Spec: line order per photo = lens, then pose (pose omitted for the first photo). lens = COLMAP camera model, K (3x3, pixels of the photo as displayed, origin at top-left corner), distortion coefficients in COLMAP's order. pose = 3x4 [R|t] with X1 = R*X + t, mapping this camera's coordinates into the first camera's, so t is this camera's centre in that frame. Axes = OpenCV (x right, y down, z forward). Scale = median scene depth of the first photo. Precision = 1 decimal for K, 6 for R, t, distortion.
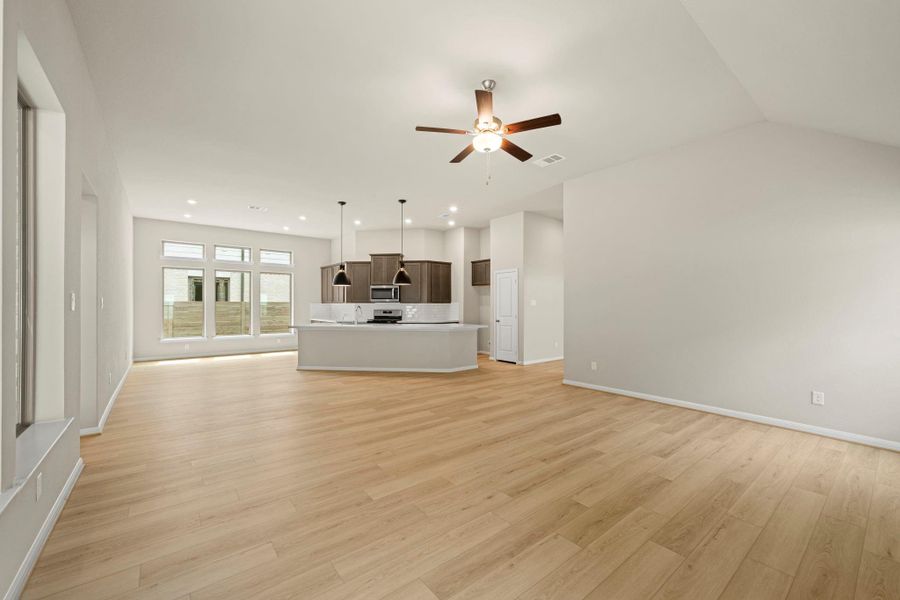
lens RADIAL K [[364.9, 0, 445.1], [0, 364.9, 299.3], [0, 0, 1]] dist [0.000396, 0.000093]
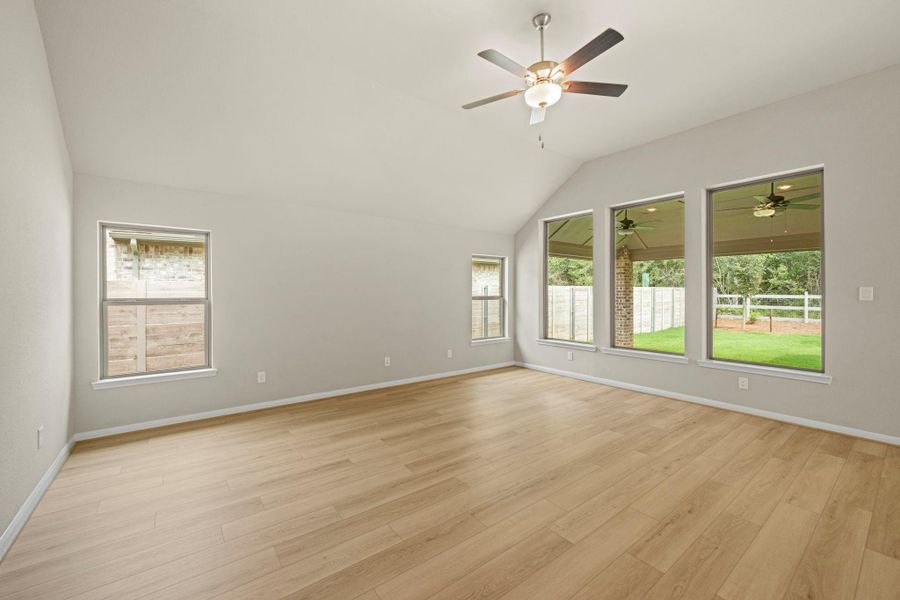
lens RADIAL K [[366.0, 0, 446.1], [0, 366.0, 292.4], [0, 0, 1]] dist [-0.002362, -0.000206]
pose [[-0.999936, -0.002184, 0.011102, 0.322432], [-0.002332, 0.999909, -0.013265, 0.019012], [-0.011072, -0.013290, -0.999850, 1.834855]]
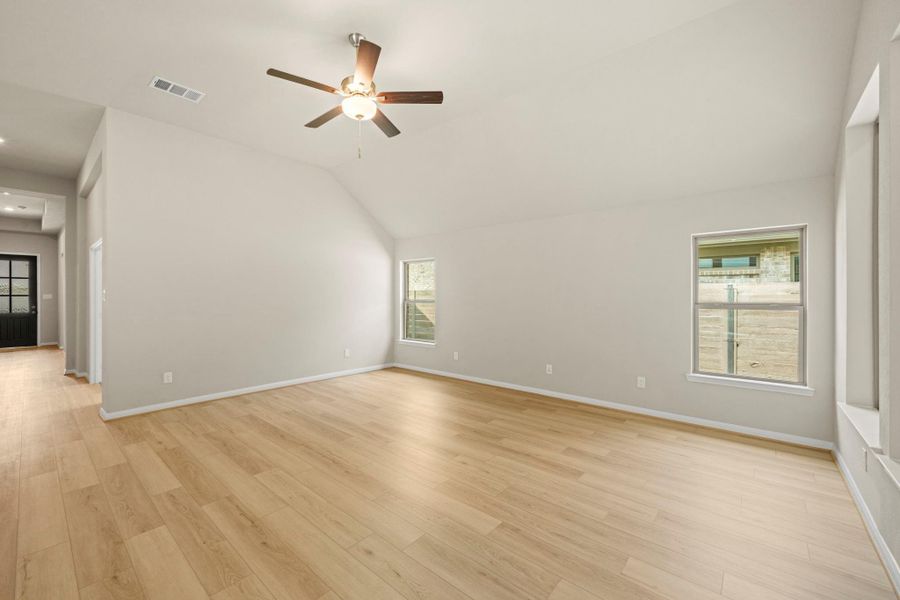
lens RADIAL K [[364.9, 0, 445.1], [0, 364.9, 299.3], [0, 0, 1]] dist [0.000396, 0.000093]
pose [[-0.190322, -0.009775, 0.981673, -0.764076], [-0.013858, 0.999878, 0.007270, 0.007285], [-0.981624, -0.012220, -0.190434, 0.973802]]
